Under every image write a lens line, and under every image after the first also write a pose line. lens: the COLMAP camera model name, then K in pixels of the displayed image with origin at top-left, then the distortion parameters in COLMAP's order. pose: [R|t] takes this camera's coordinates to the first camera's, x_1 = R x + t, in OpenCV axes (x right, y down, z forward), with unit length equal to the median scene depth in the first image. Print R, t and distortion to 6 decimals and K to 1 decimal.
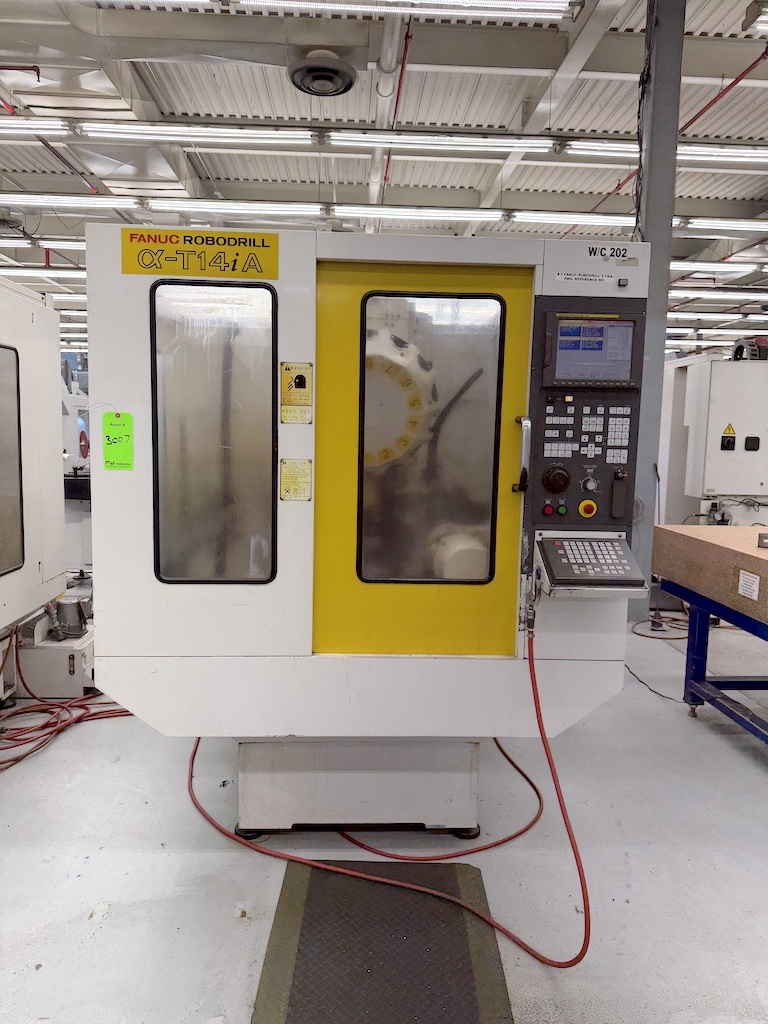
lens RADIAL K [[727.3, 0, 383.7], [0, 727.3, 509.7], [0, 0, 1]] dist [-0.002991, -0.001777]
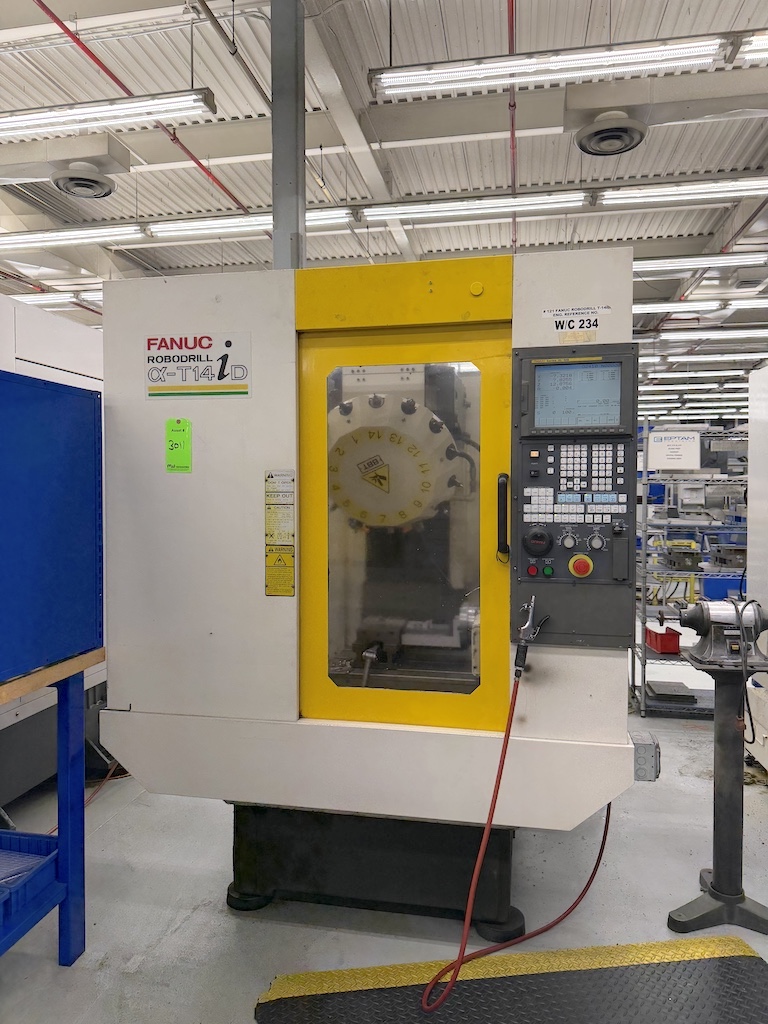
lens RADIAL K [[727.3, 0, 383.7], [0, 727.3, 509.7], [0, 0, 1]] dist [-0.002991, -0.001777]
pose [[0.974151, -0.018209, -0.225161, 0.255271], [0.000211, 0.996819, -0.079702, 0.004972], [0.225896, 0.077594, 0.971056, 0.010526]]
